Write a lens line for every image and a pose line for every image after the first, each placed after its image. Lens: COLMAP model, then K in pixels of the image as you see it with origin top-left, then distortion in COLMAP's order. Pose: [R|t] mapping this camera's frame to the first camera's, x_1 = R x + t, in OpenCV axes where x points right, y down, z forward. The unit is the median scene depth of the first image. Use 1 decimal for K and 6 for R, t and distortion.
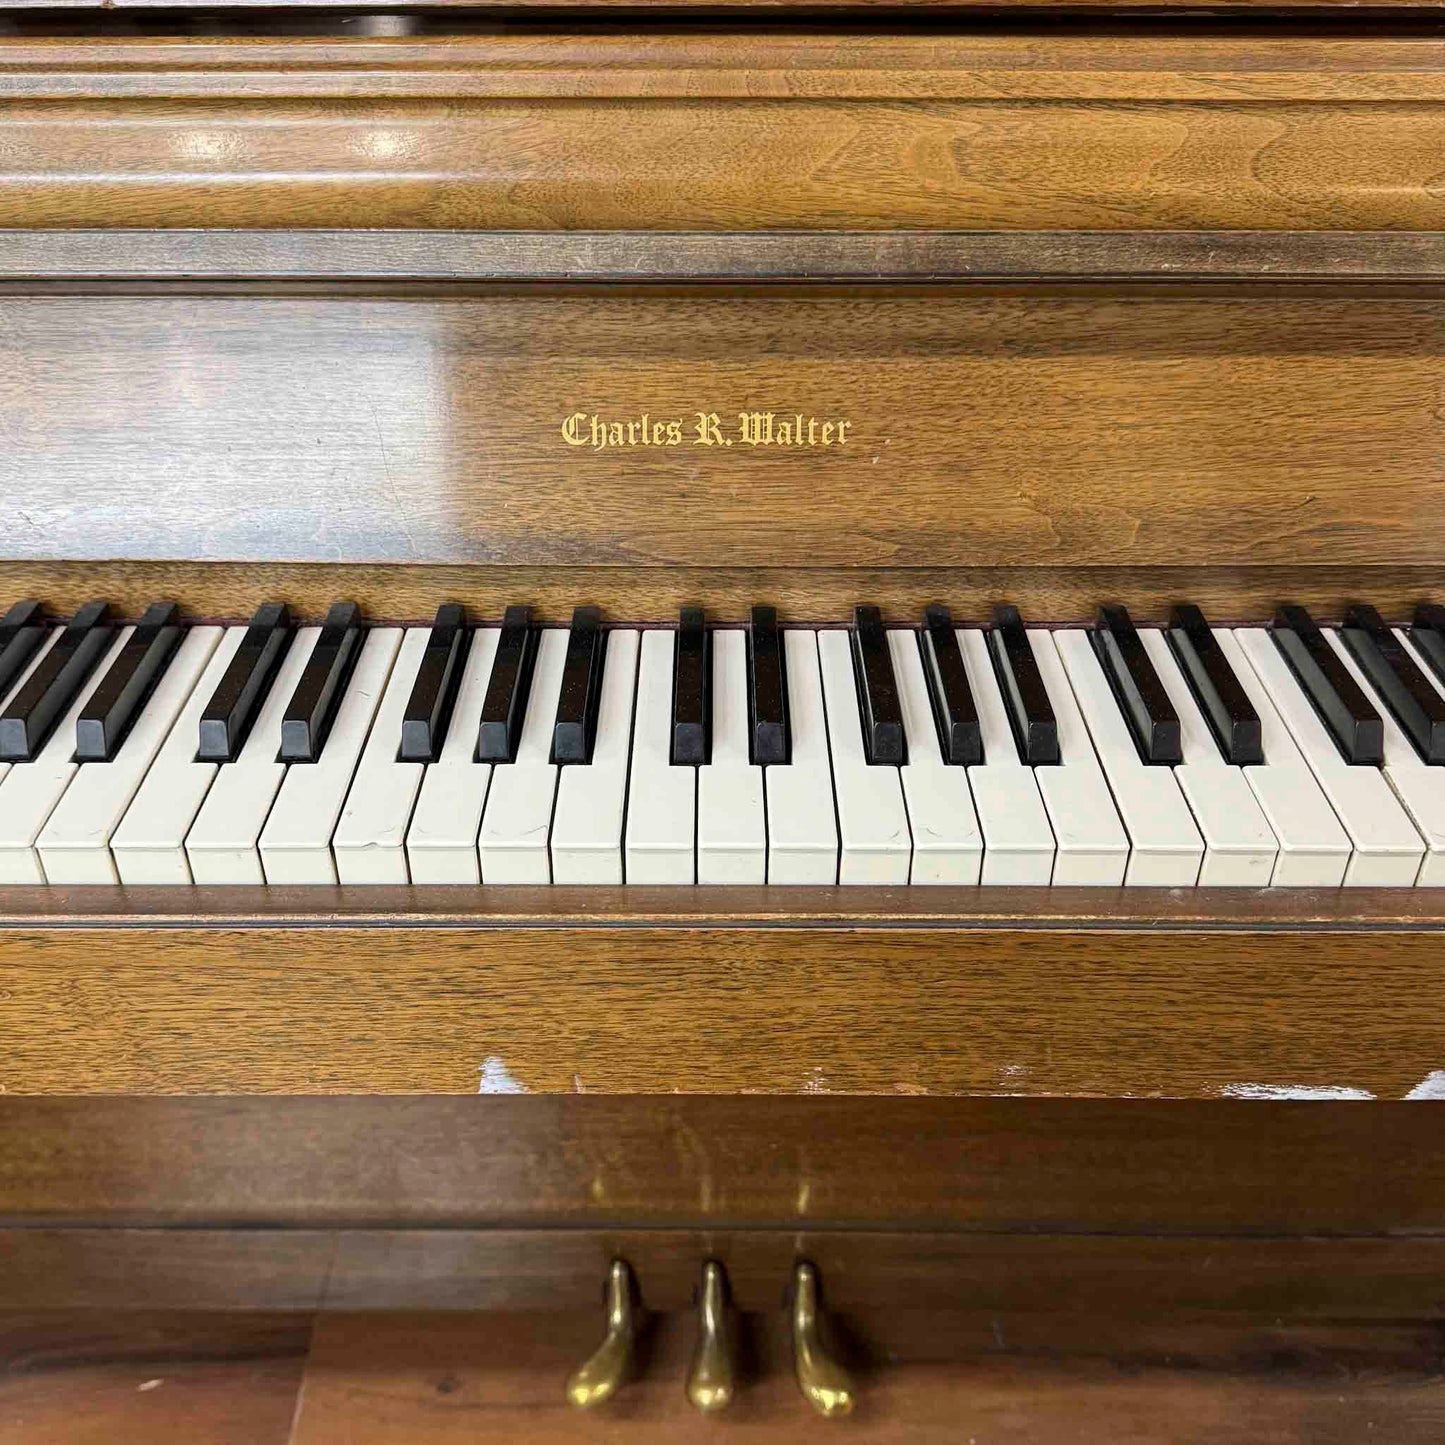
lens RADIAL K [[1475.5, 0, 730.9], [0, 1475.5, 765.4], [0, 0, 1]] dist [0.041204, 0.000000]
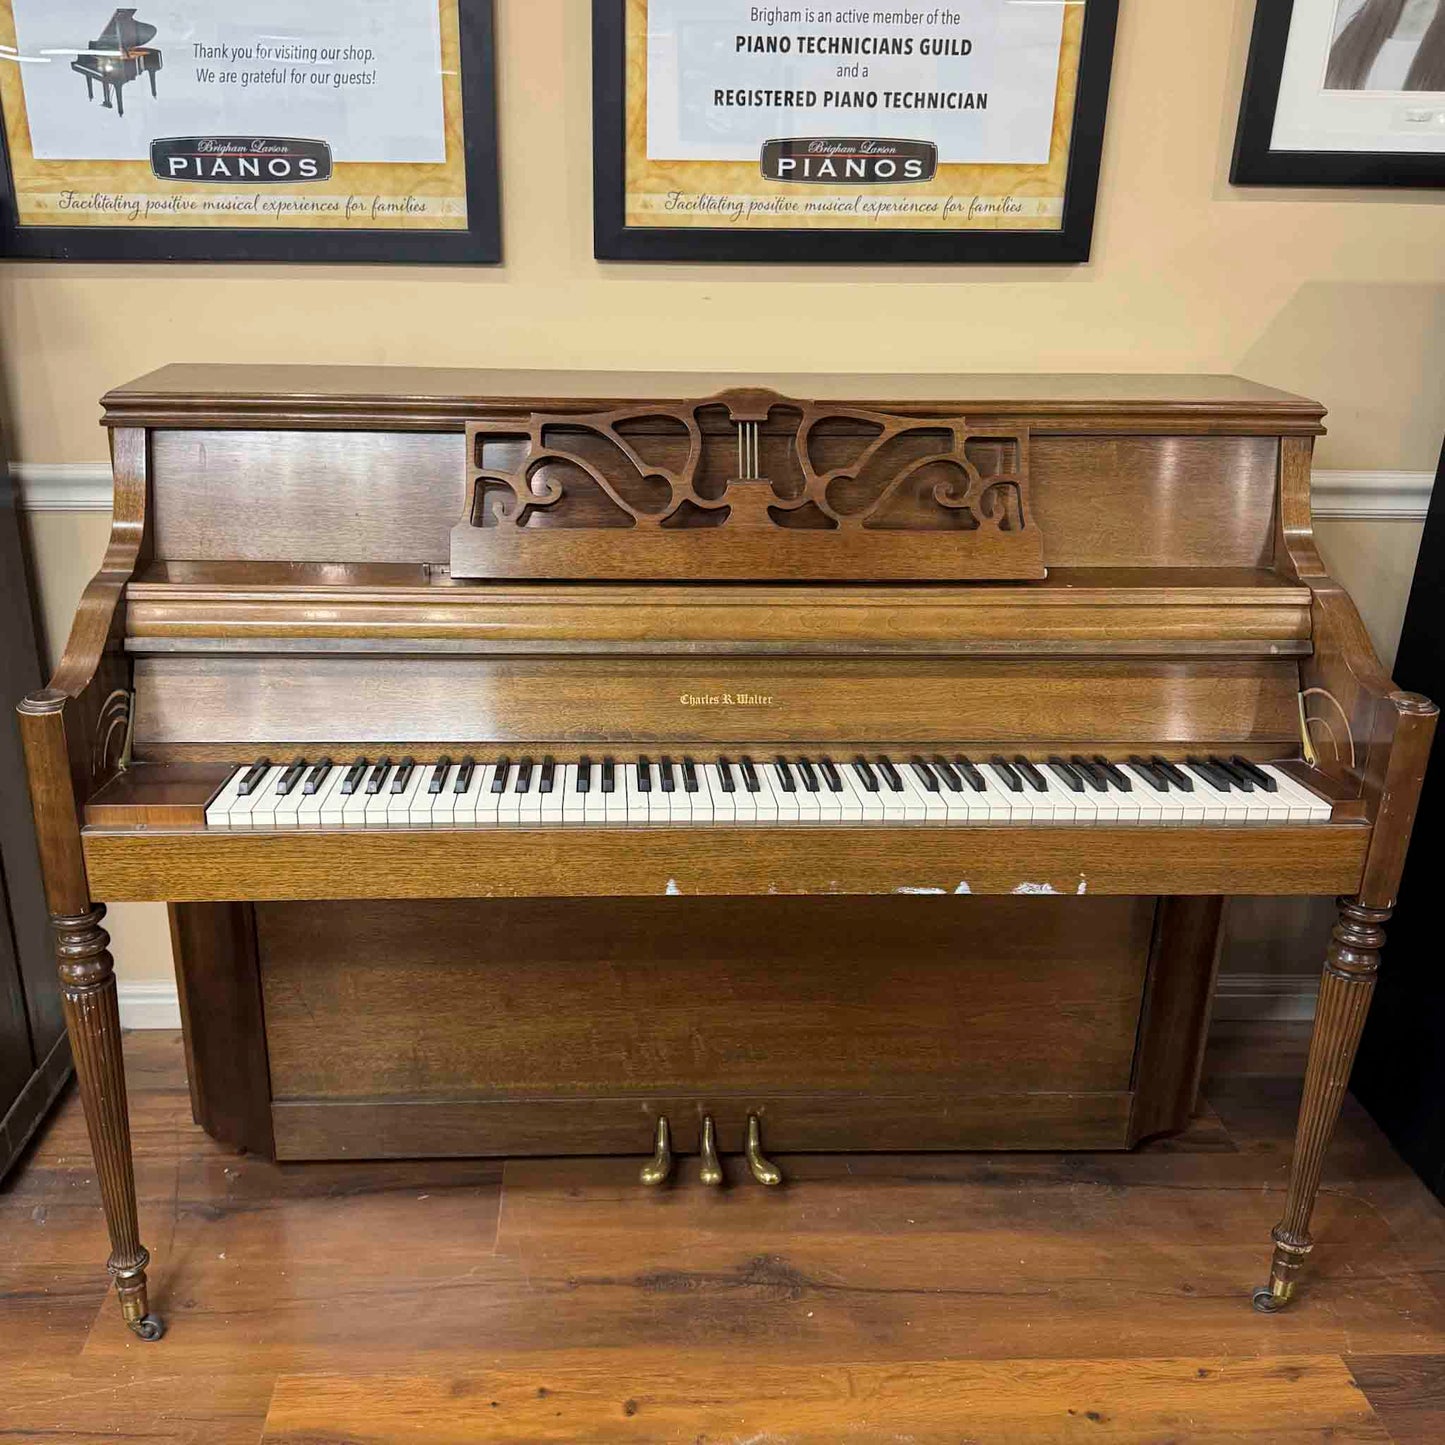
lens RADIAL K [[1379.5, 0, 696.0], [0, 1379.5, 699.4], [0, 0, 1]] dist [0.029246, 0.000000]
pose [[0.997597, -0.002137, 0.069256, -0.285124], [0.024373, 0.946466, -0.321881, 0.716043], [-0.064861, 0.322795, 0.944244, -1.766171]]
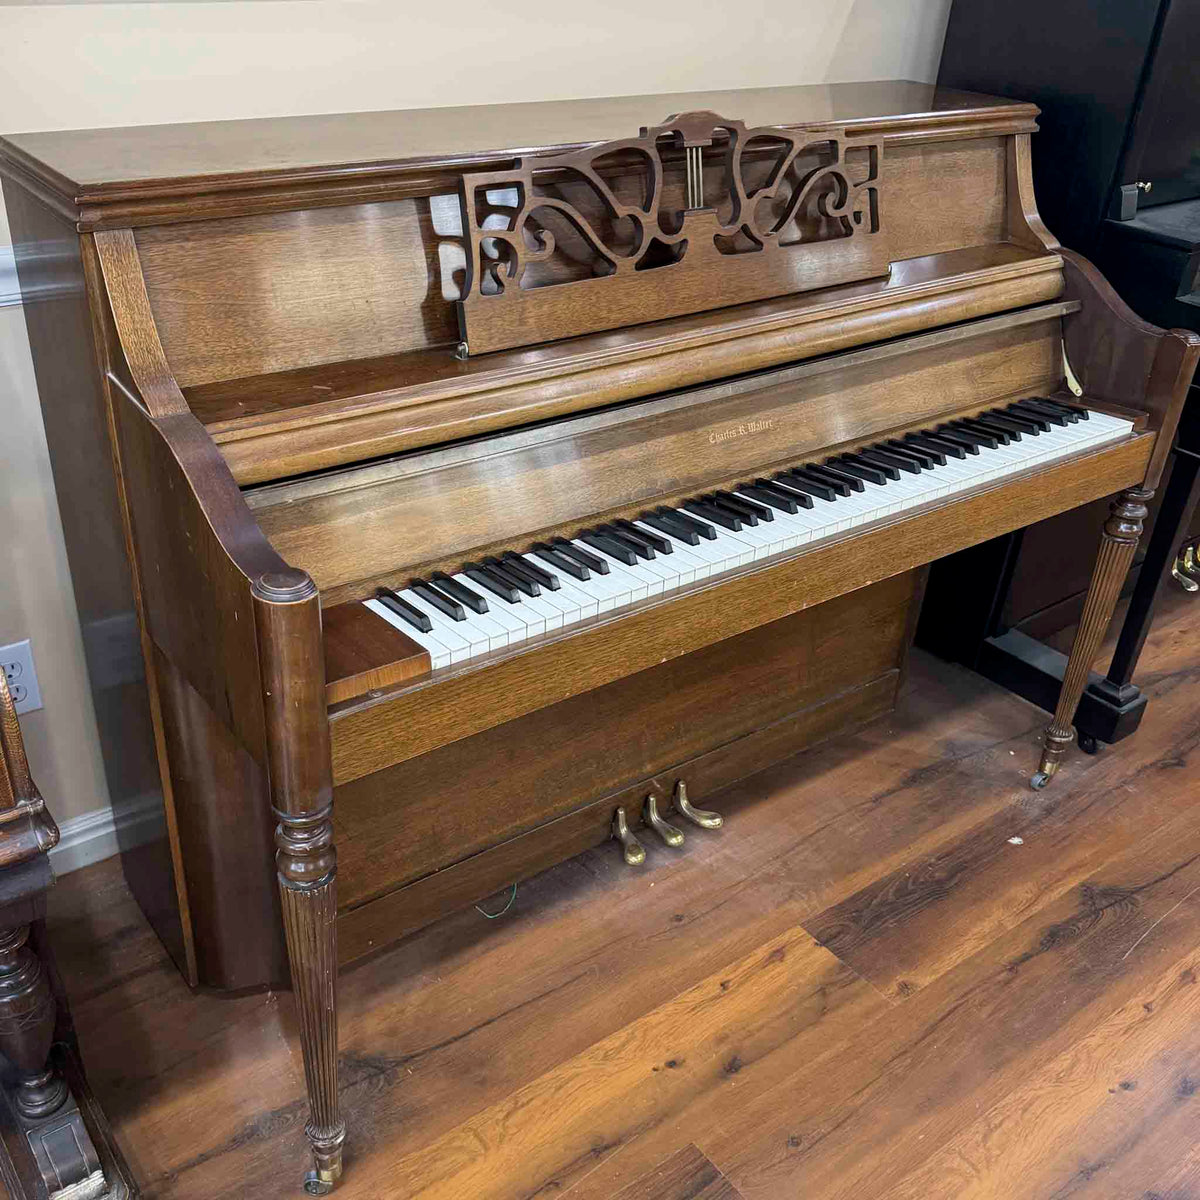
lens RADIAL K [[1225.3, 0, 571.3], [0, 1225.3, 611.7], [0, 0, 1]] dist [0.041204, 0.000000]
pose [[0.801132, -0.270548, 0.533846, -1.936662], [0.334580, 0.942044, -0.024678, 0.112189], [-0.496230, 0.198385, 0.845221, -1.105592]]
